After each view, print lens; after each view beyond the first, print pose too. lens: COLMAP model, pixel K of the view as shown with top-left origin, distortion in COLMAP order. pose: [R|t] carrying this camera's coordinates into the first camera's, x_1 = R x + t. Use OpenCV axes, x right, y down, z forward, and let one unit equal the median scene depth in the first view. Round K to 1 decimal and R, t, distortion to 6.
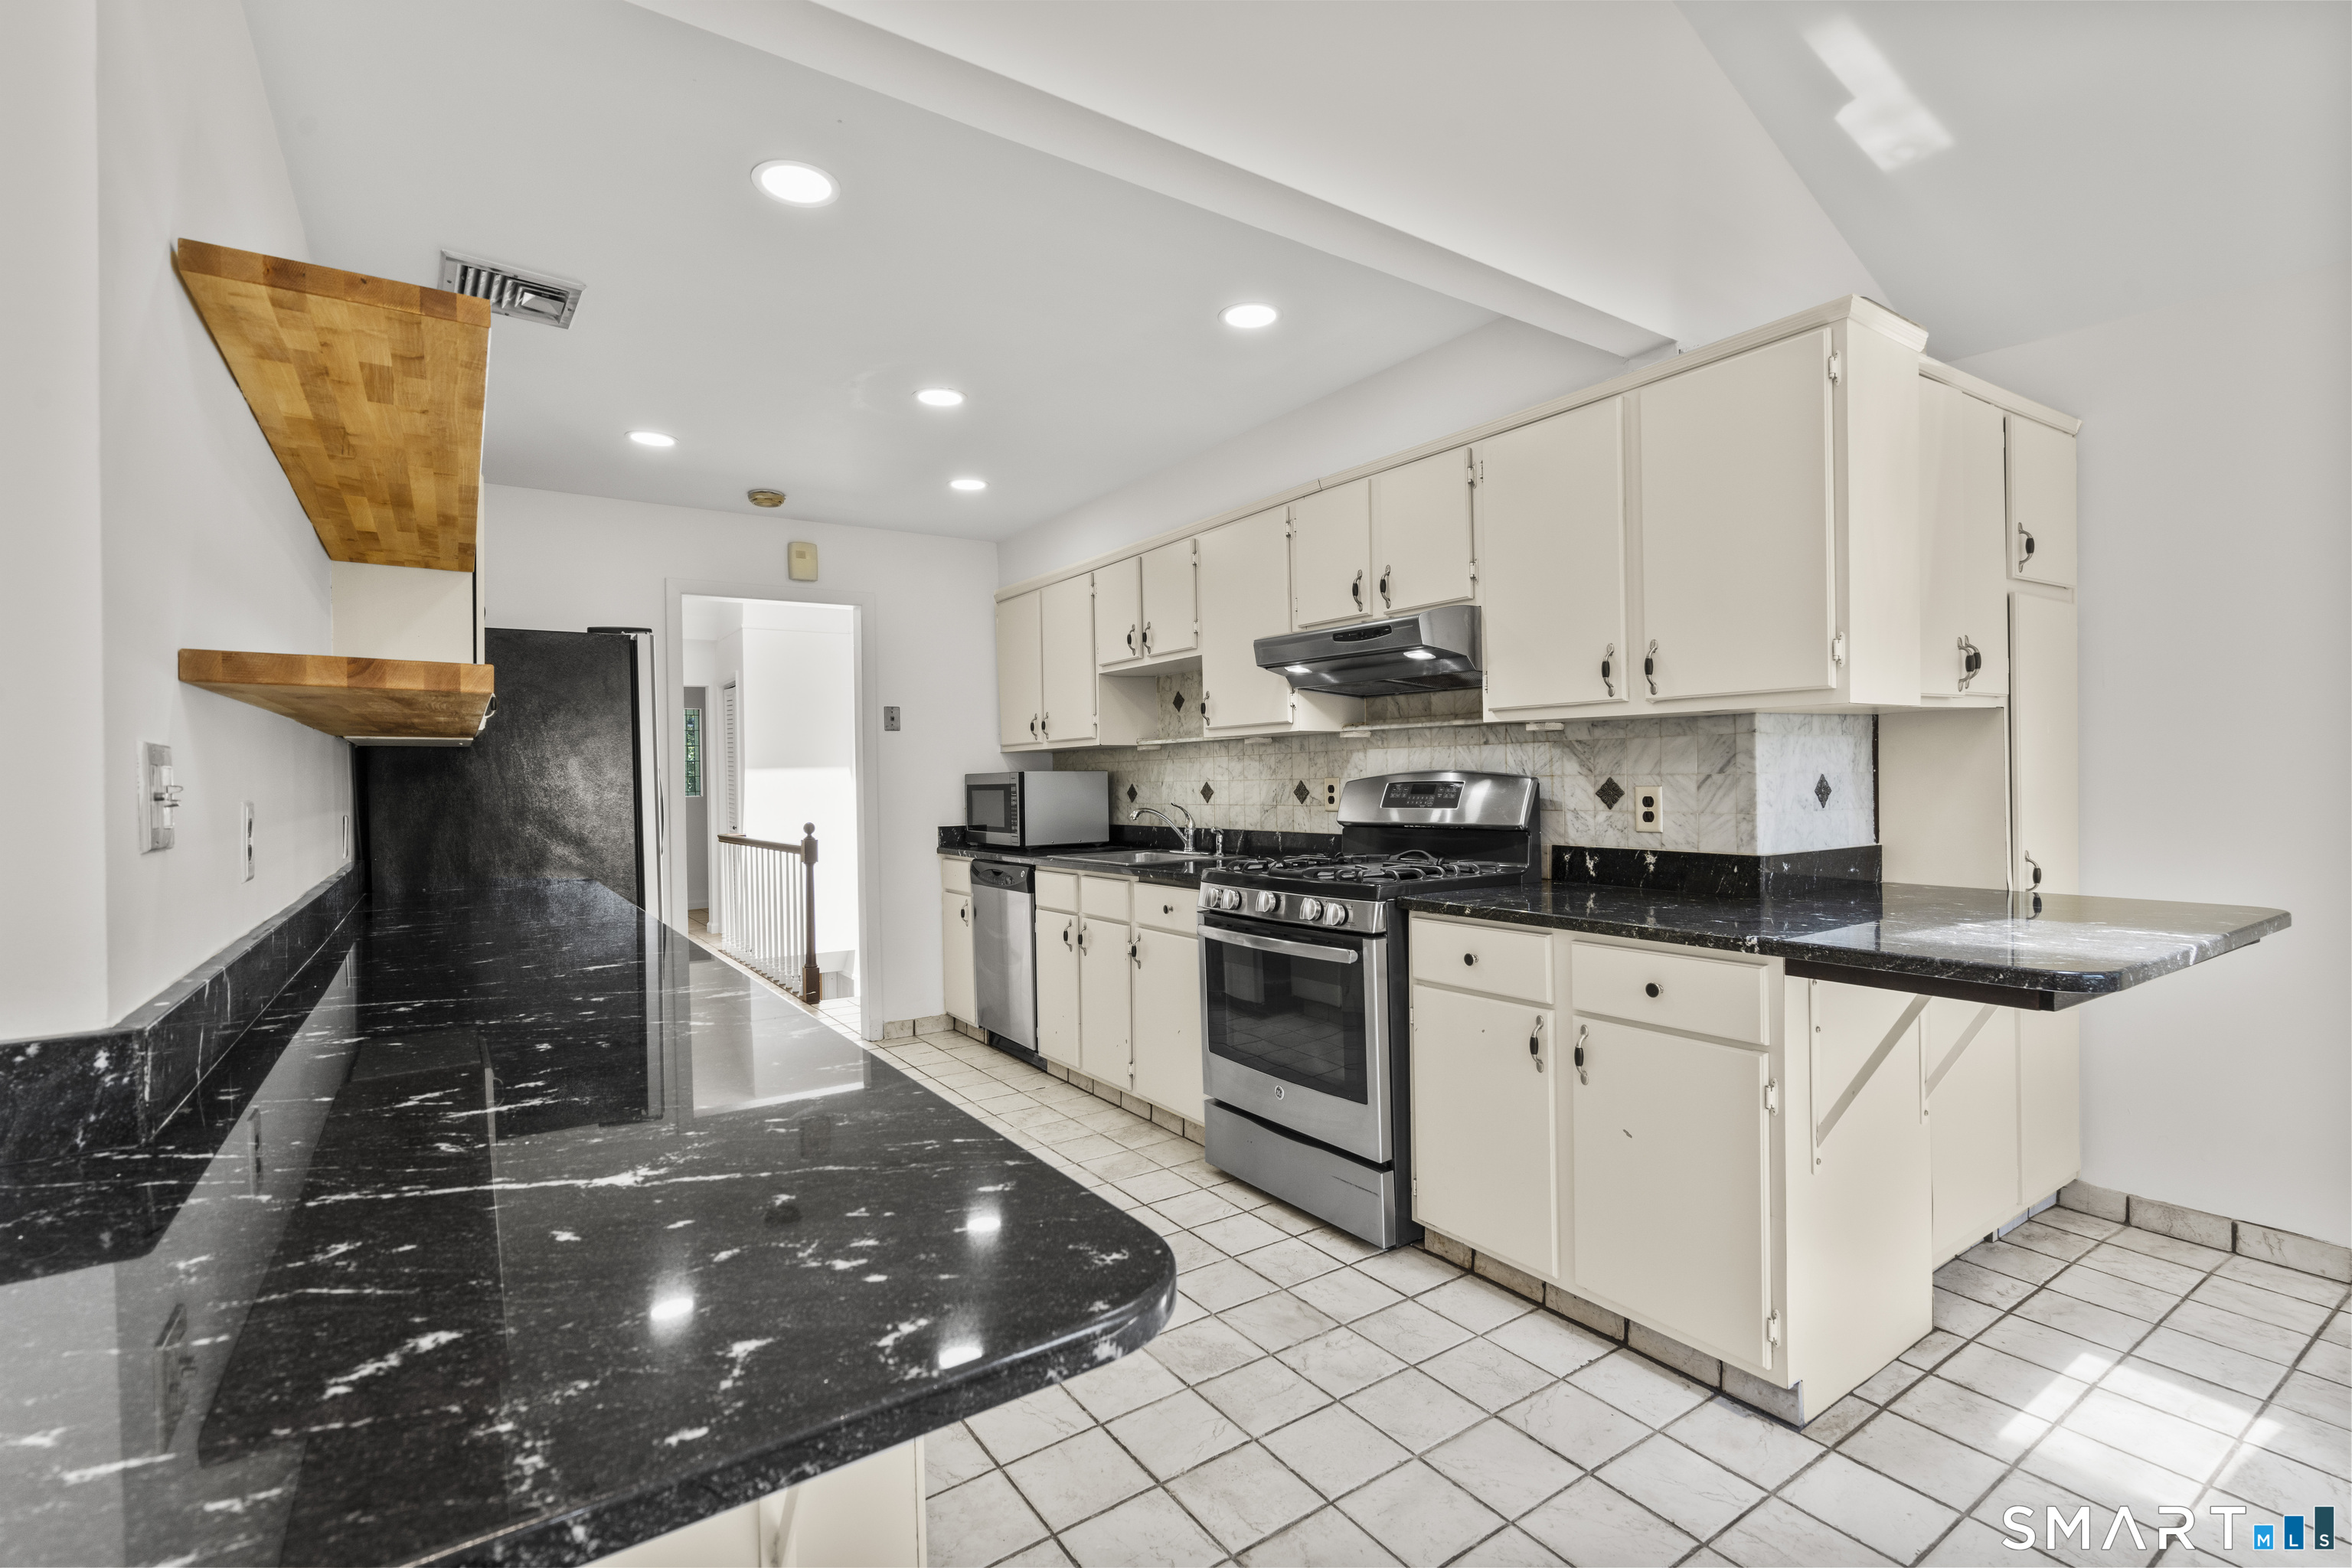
lens RADIAL K [[1056.5, 0, 1196.3], [0, 1056.5, 783.9], [0, 0, 1]] dist [0.002045, -0.000915]
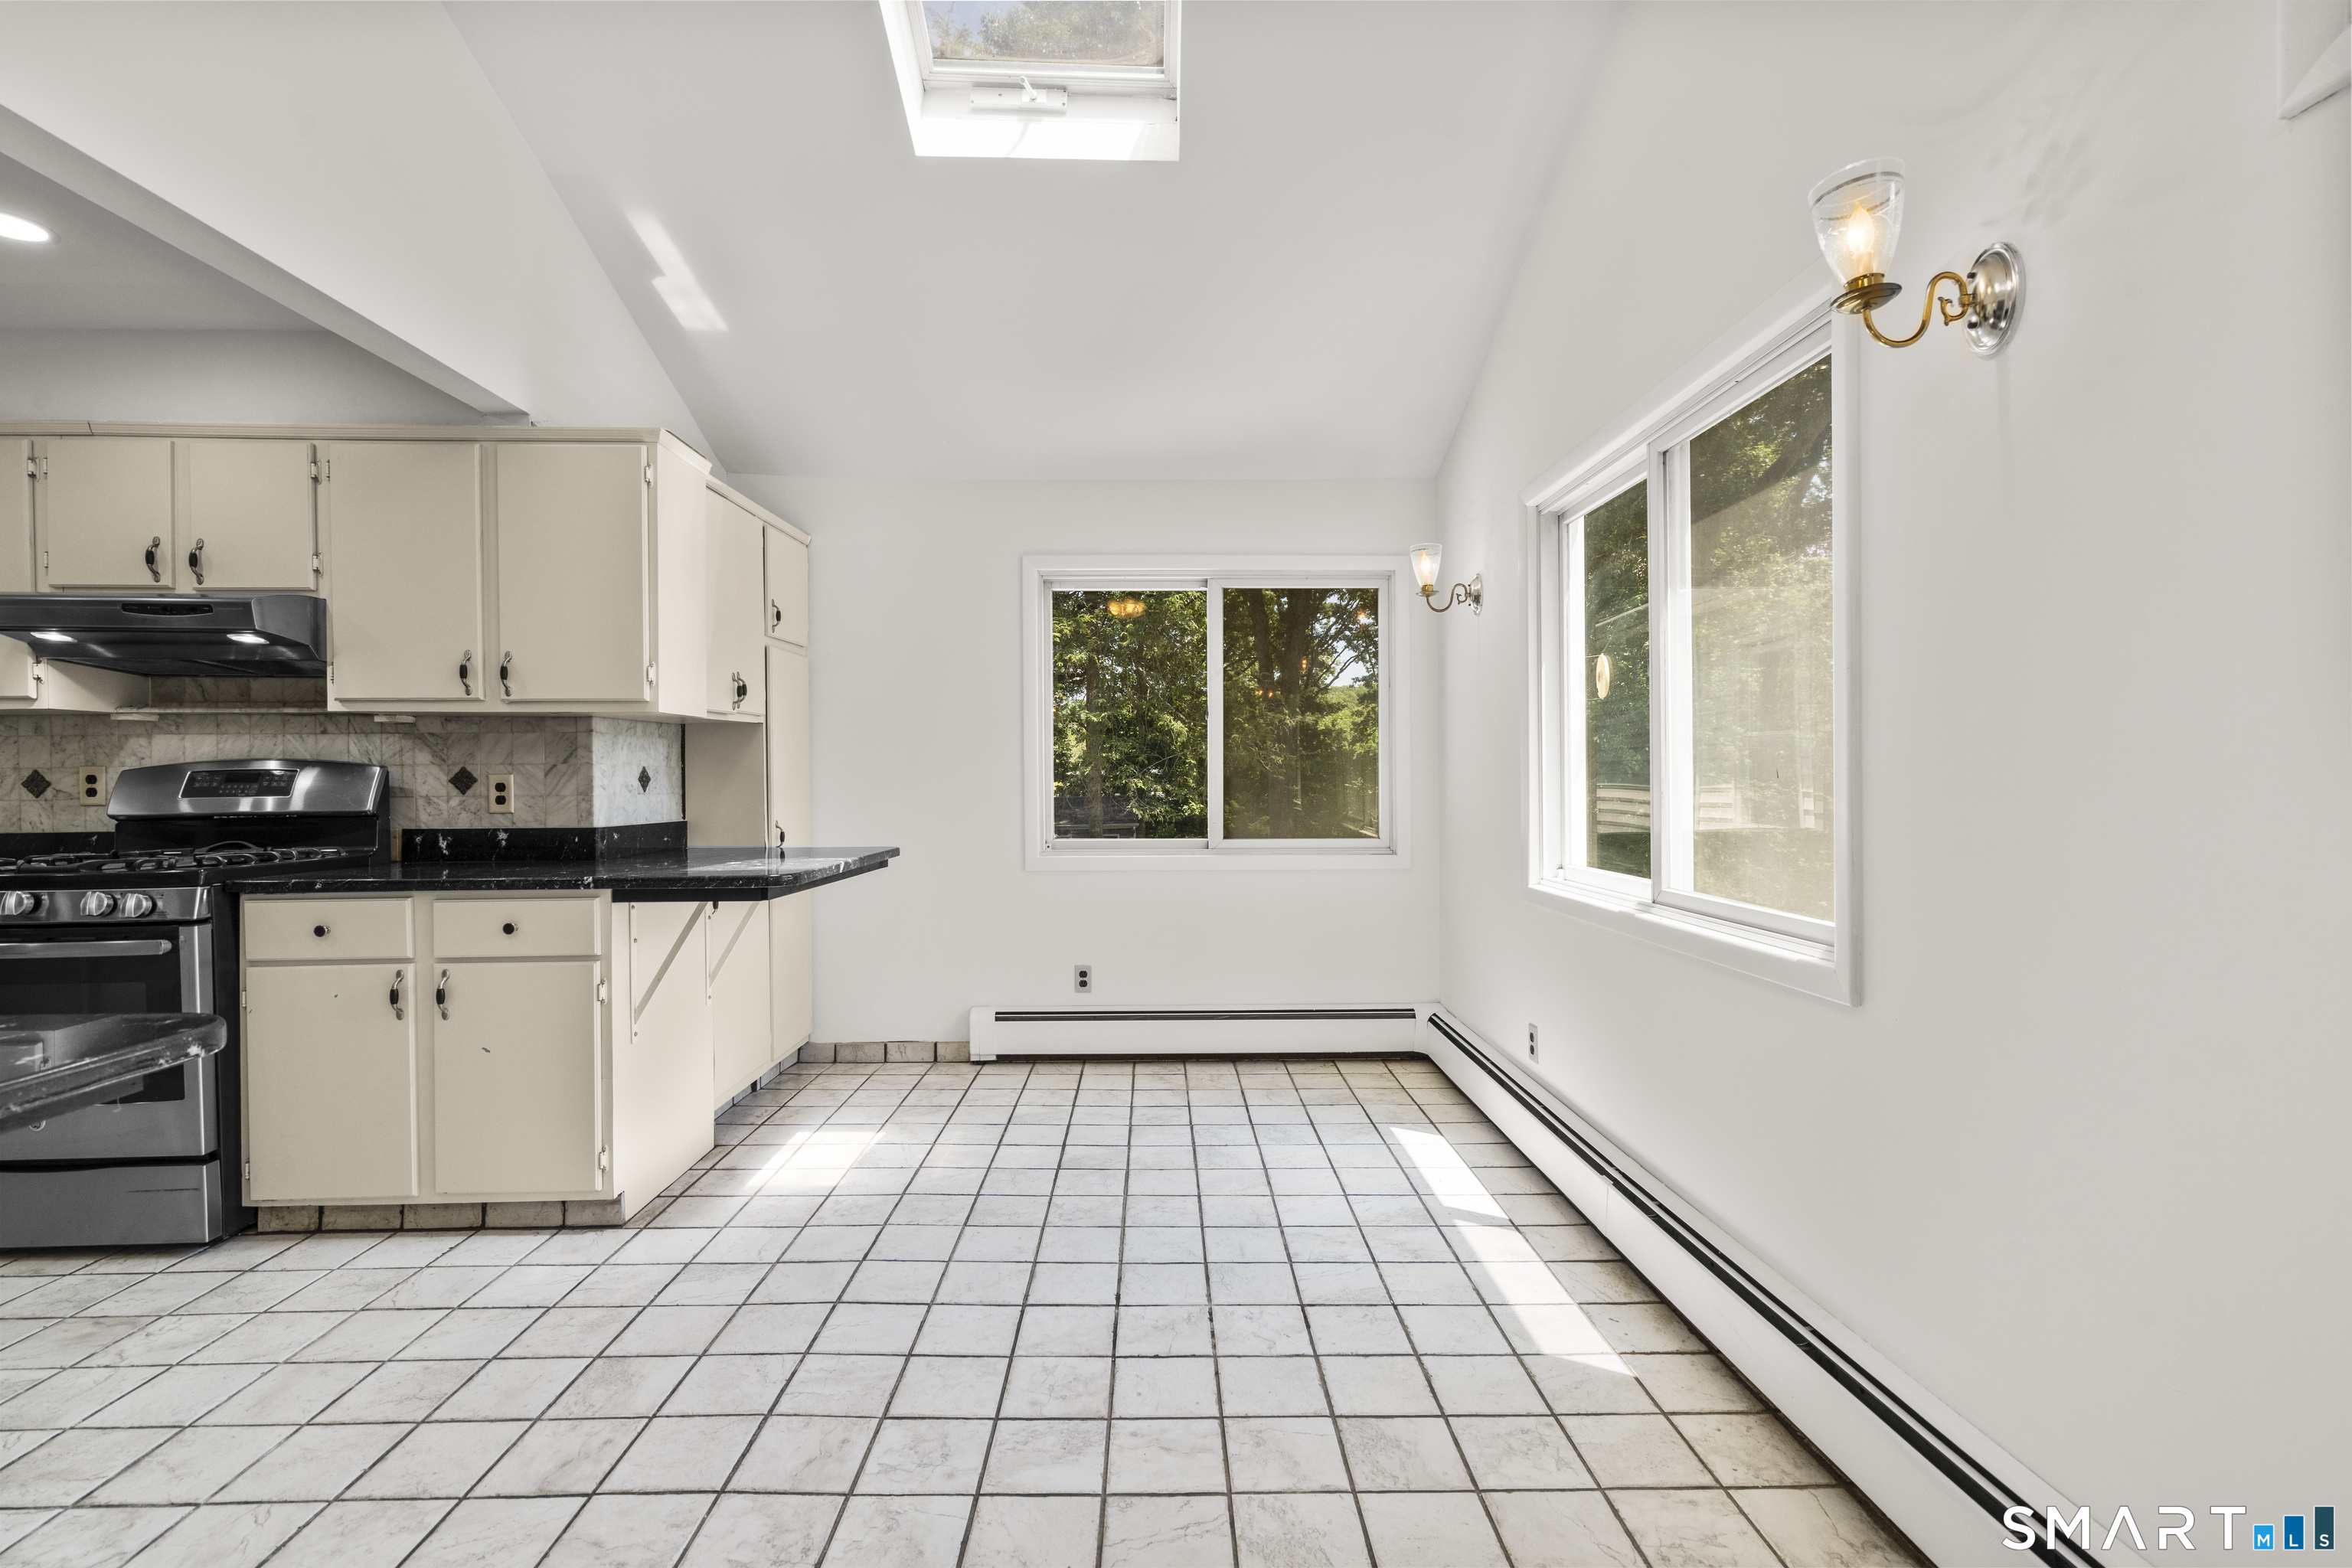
lens RADIAL K [[1056.5, 0, 1174.8], [0, 1056.5, 783.4], [0, 0, 1]] dist [0.002045, -0.000915]
pose [[0.551162, 0.007109, 0.834368, -0.146865], [0.004361, 0.999926, -0.011400, 0.030719], [-0.834387, 0.009922, 0.551090, -0.287327]]
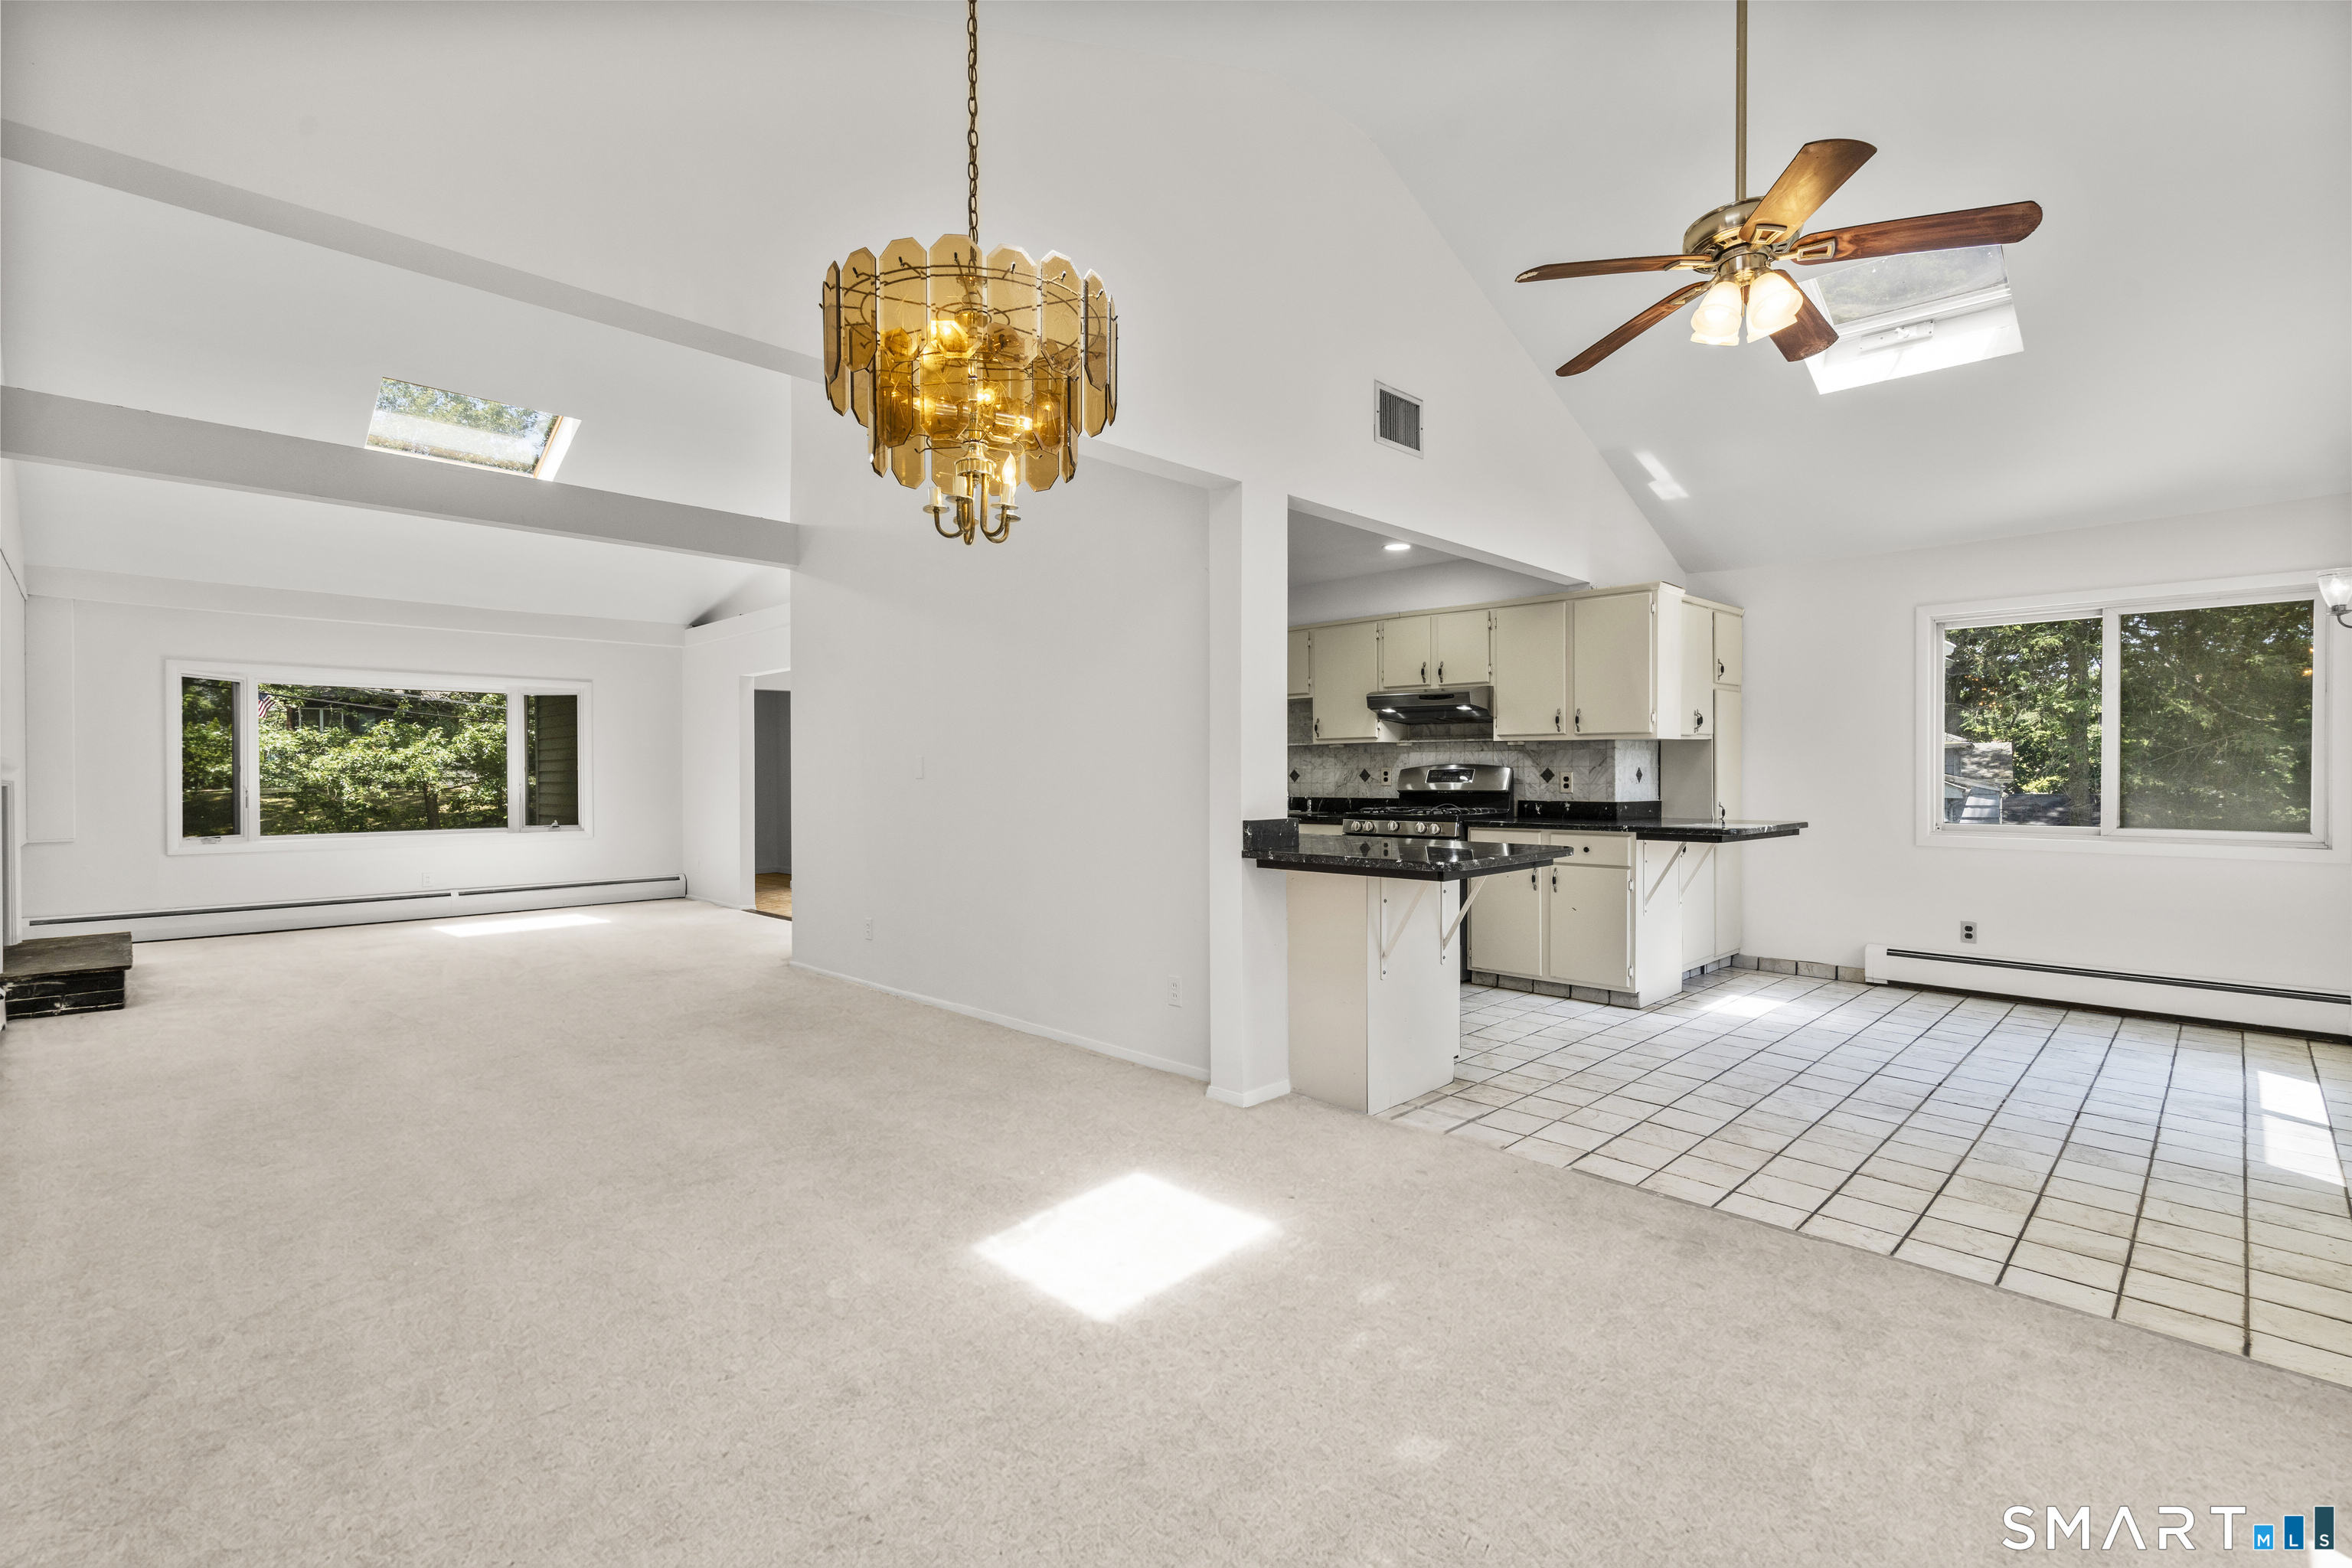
lens RADIAL K [[1056.5, 0, 1192.9], [0, 1056.5, 780.0], [0, 0, 1]] dist [0.002045, -0.000915]
pose [[0.982460, 0.012474, 0.186057, -0.773170], [-0.011979, 0.999921, -0.003789, 0.038420], [-0.186090, 0.001493, 0.982532, -1.051742]]
